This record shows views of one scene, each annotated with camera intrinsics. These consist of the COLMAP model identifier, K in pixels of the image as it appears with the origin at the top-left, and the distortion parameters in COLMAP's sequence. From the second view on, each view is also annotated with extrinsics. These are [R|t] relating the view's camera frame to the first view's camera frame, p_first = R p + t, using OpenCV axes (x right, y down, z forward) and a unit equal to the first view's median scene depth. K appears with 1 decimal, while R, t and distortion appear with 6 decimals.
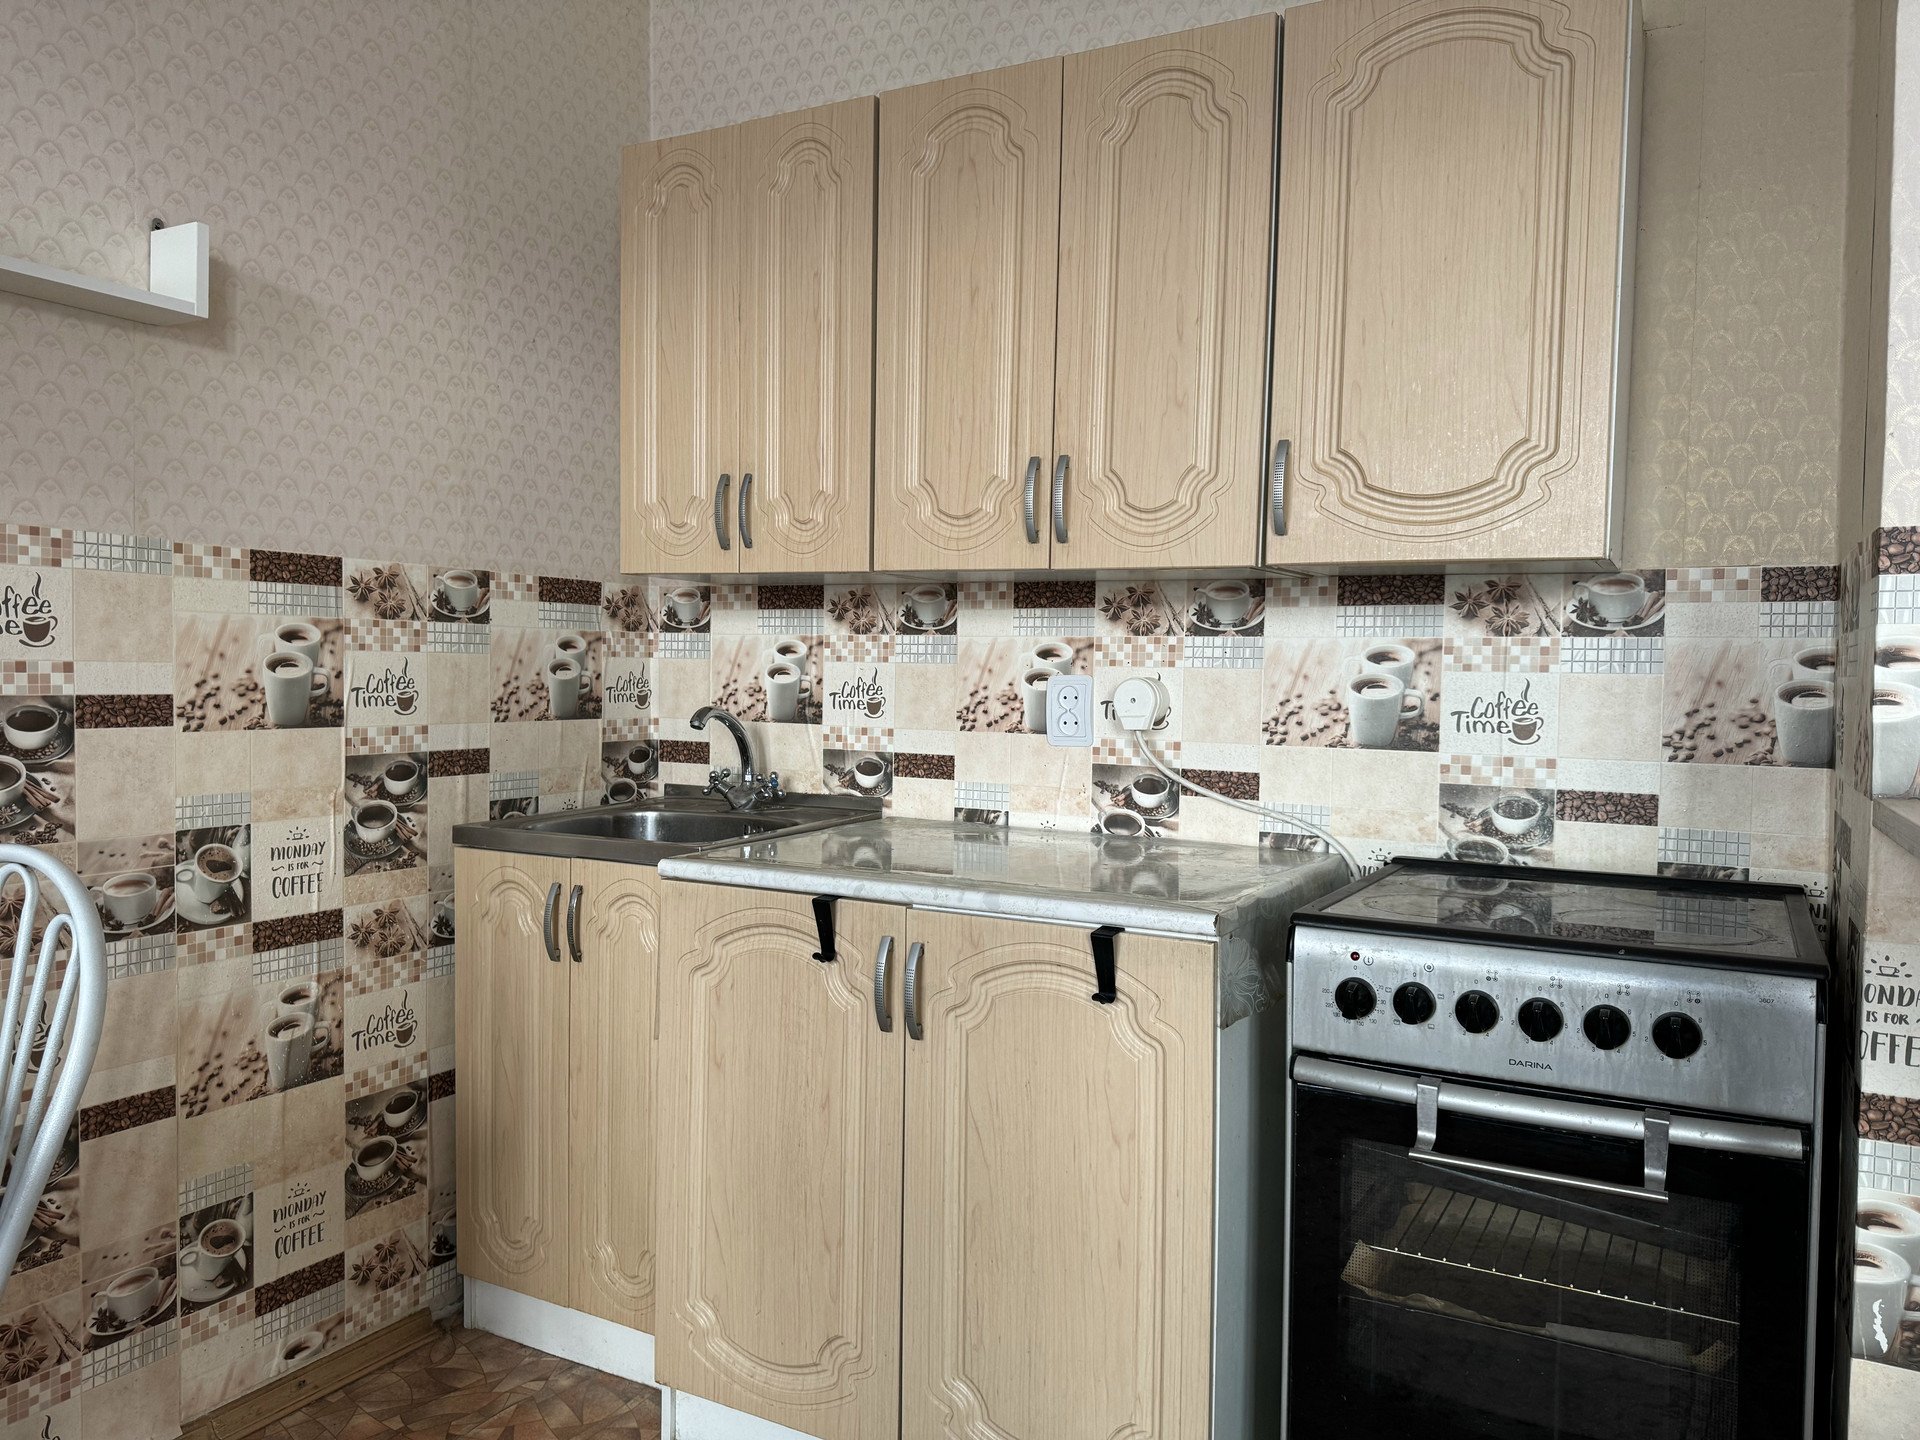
lens RADIAL K [[1333.6, 0, 971.0], [0, 1333.6, 724.4], [0, 0, 1]] dist [0.104177, -0.153229]
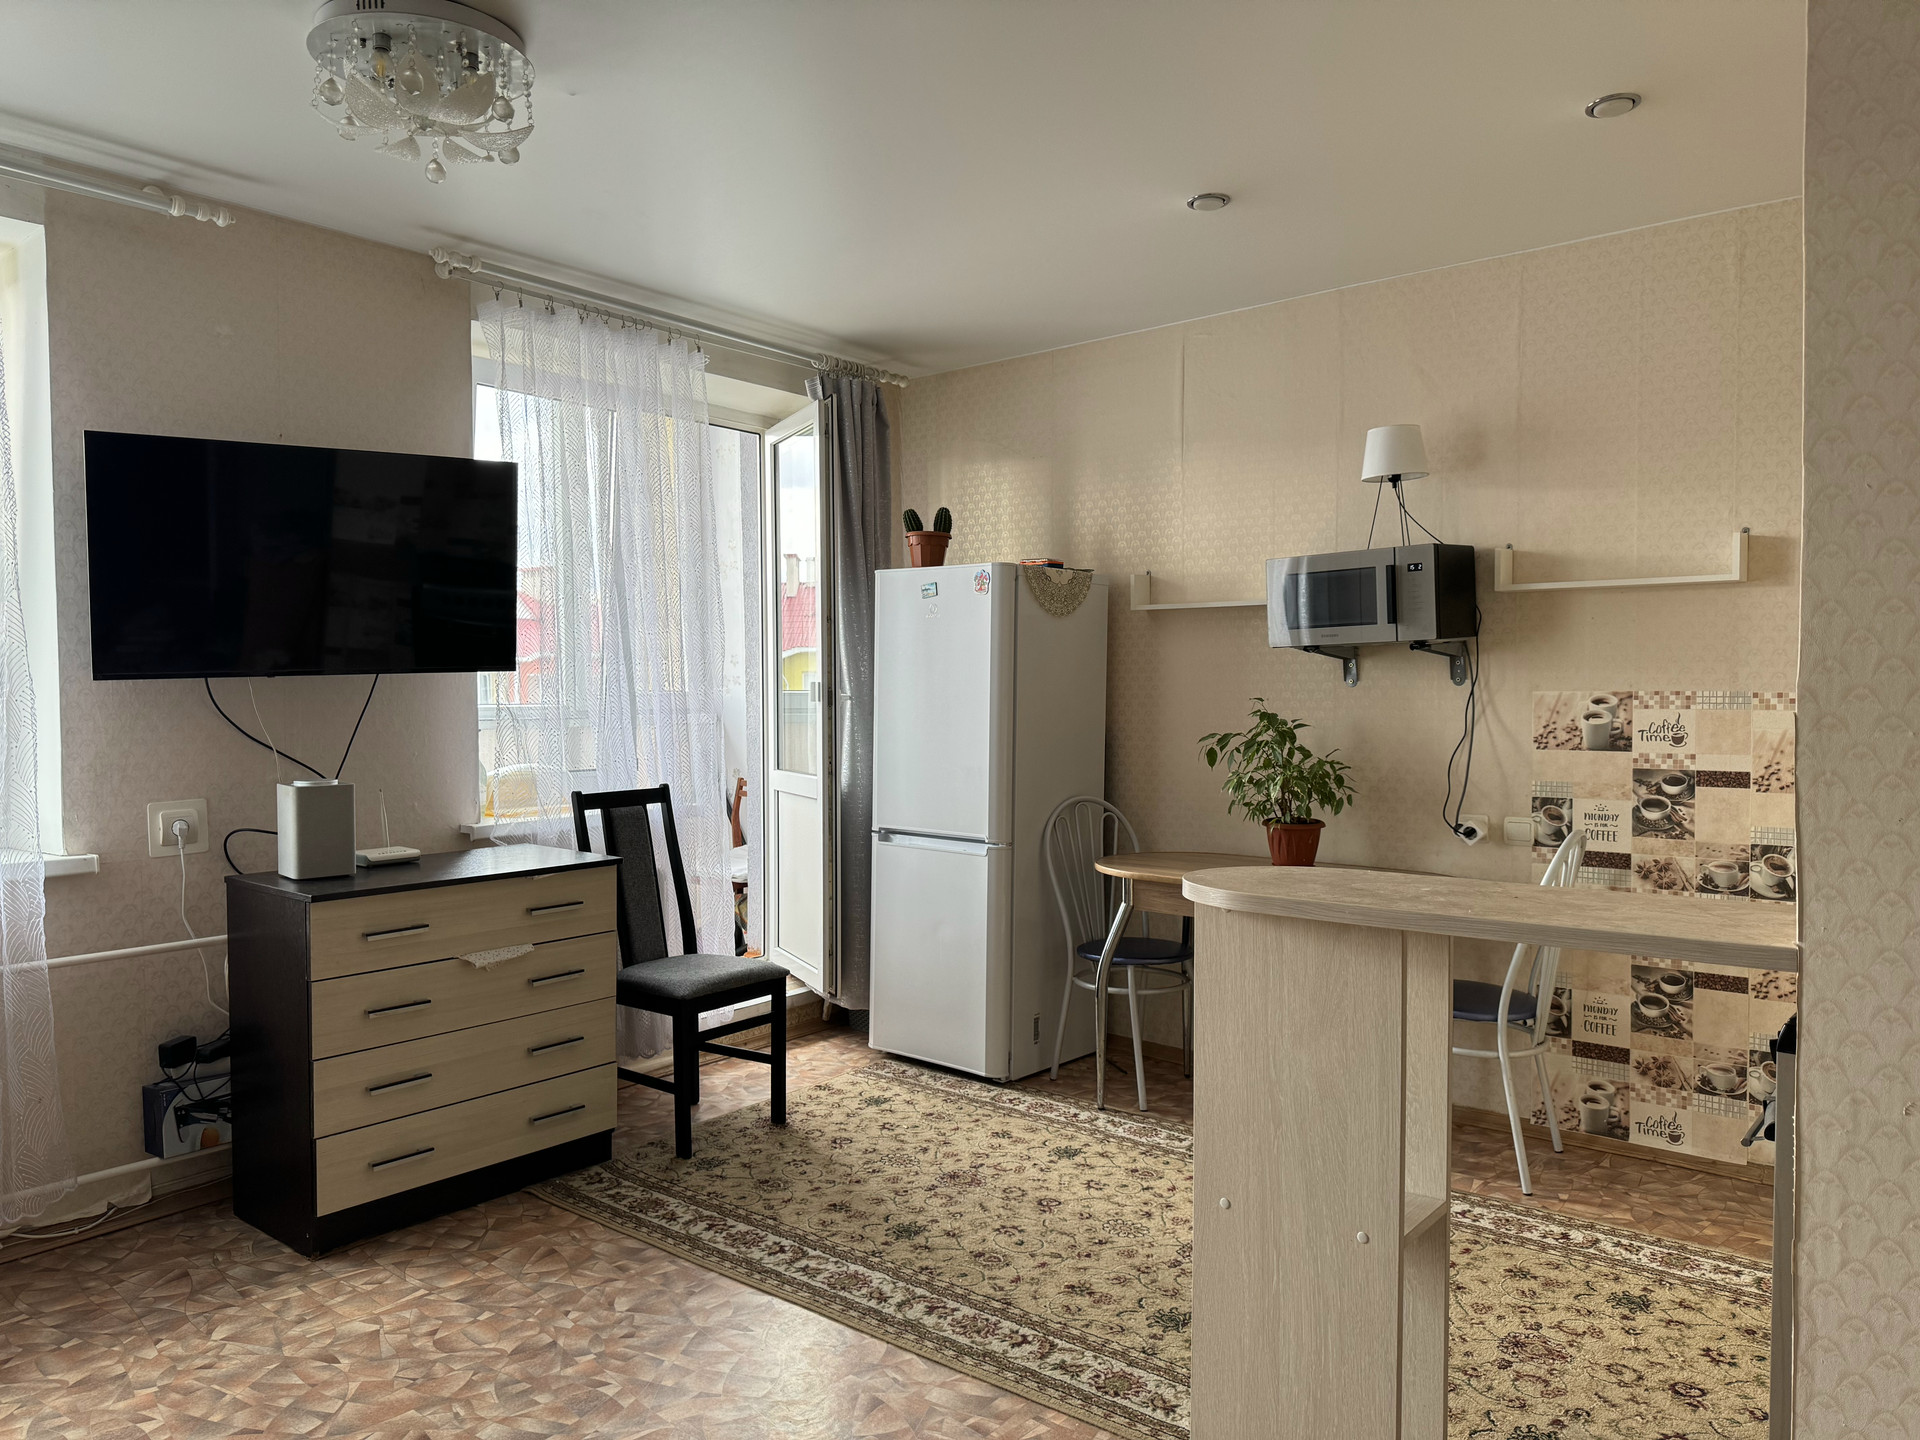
lens RADIAL K [[1341.6, 0, 961.6], [0, 1341.6, 724.8], [0, 0, 1]] dist [0.002701, 0.000672]
pose [[-0.193162, 0.011372, -0.981101, 1.382790], [-0.035776, 0.999186, 0.018625, -0.078575], [0.980514, 0.038697, -0.192598, 0.255883]]
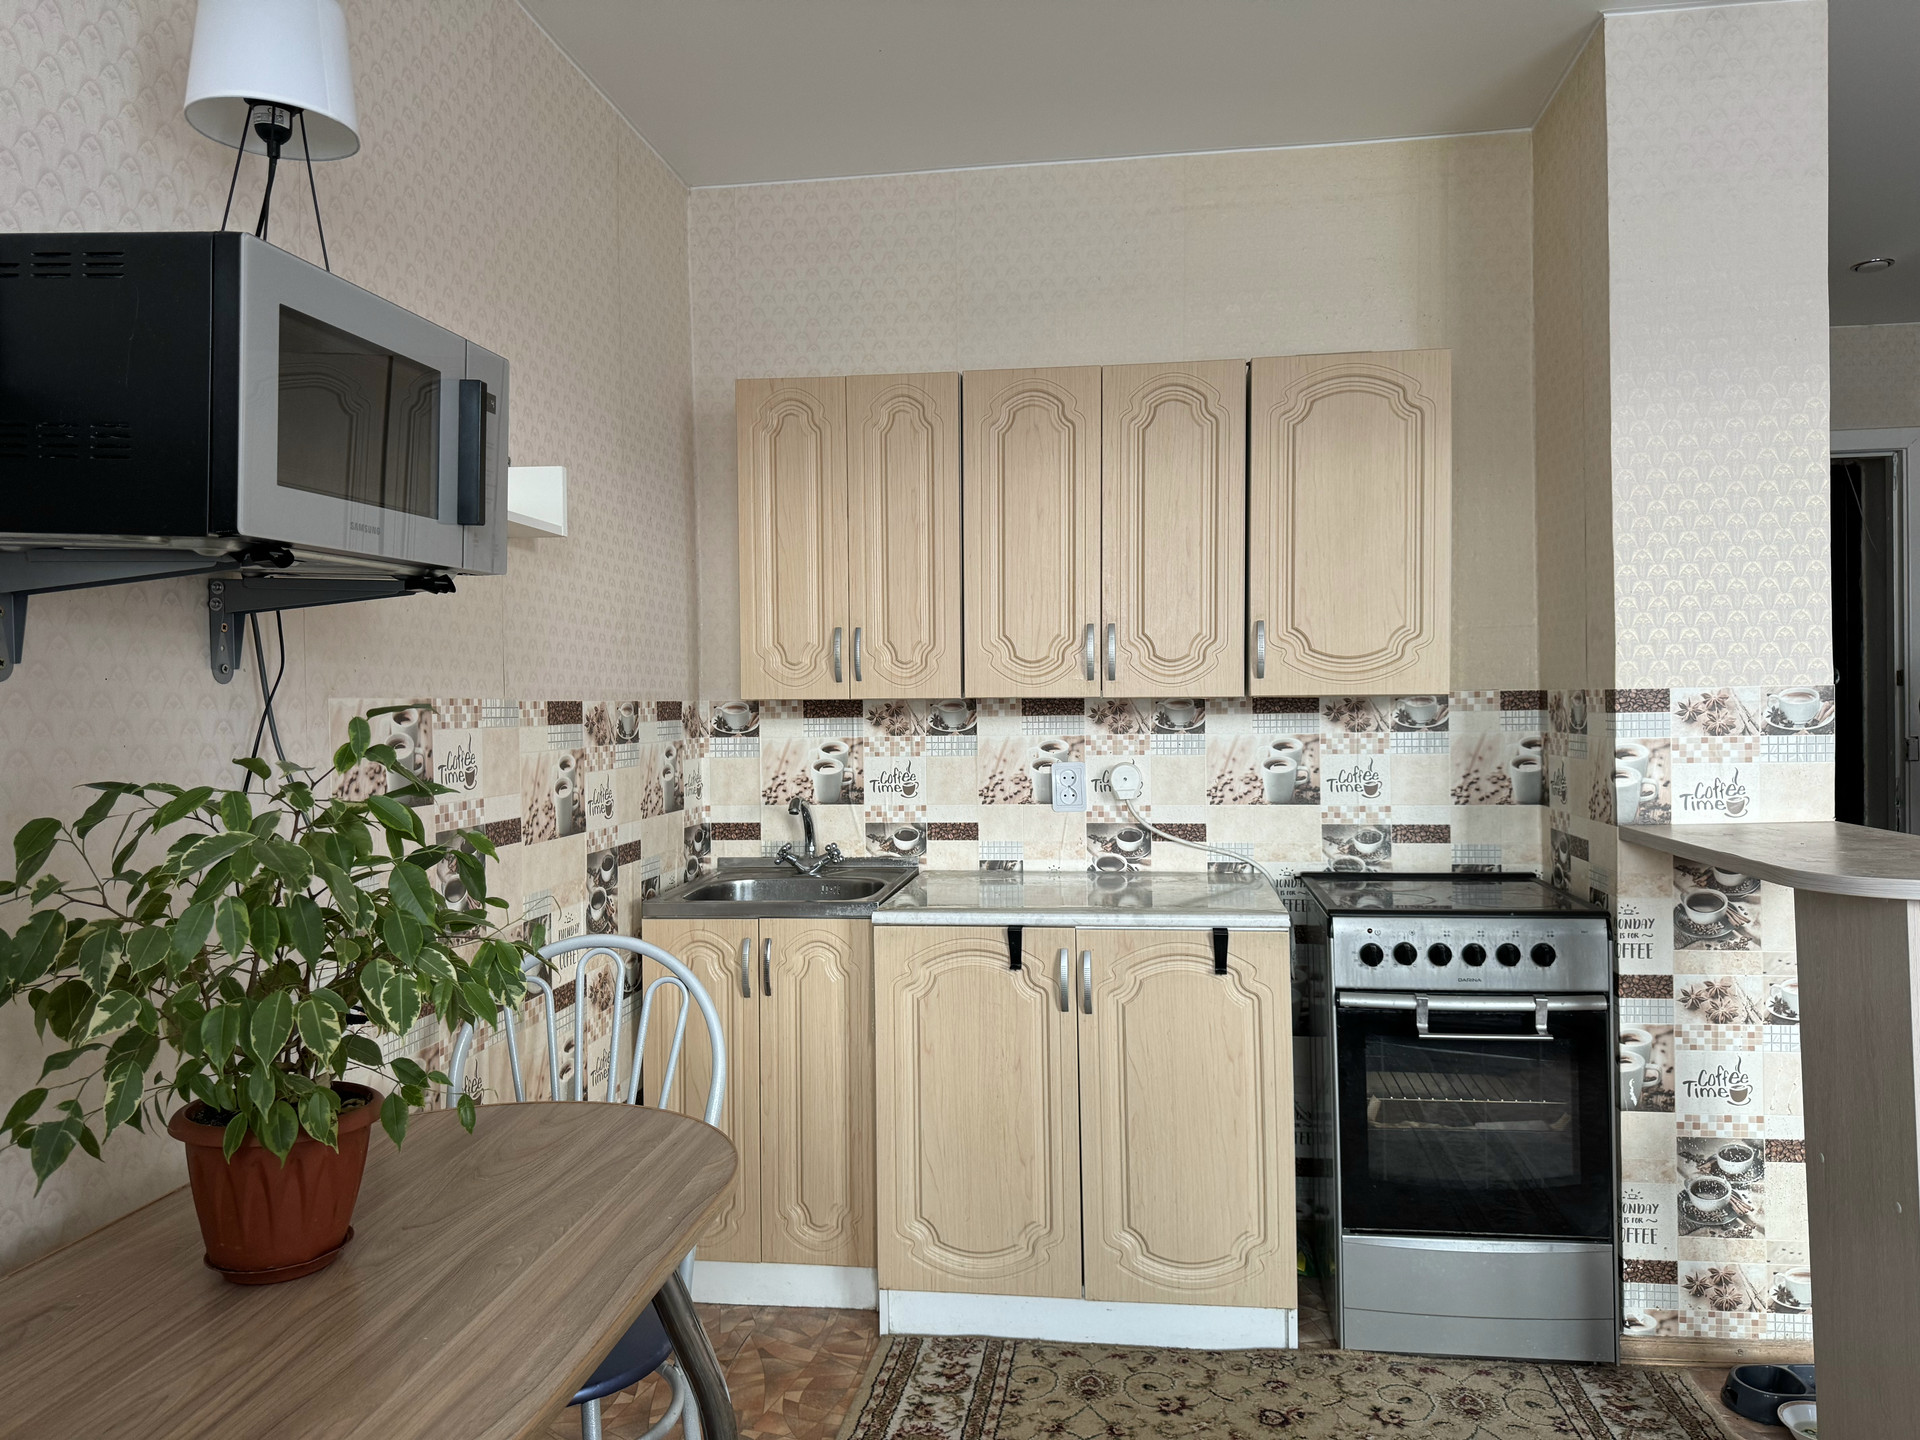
lens RADIAL K [[1343.1, 0, 965.4], [0, 1343.1, 720.3], [0, 0, 1]] dist [0.121038, -0.160038]
pose [[0.935803, -0.034623, 0.350818, -0.602159], [0.043773, 0.998876, -0.018183, -0.068210], [-0.349795, 0.032372, 0.936267, -0.354669]]
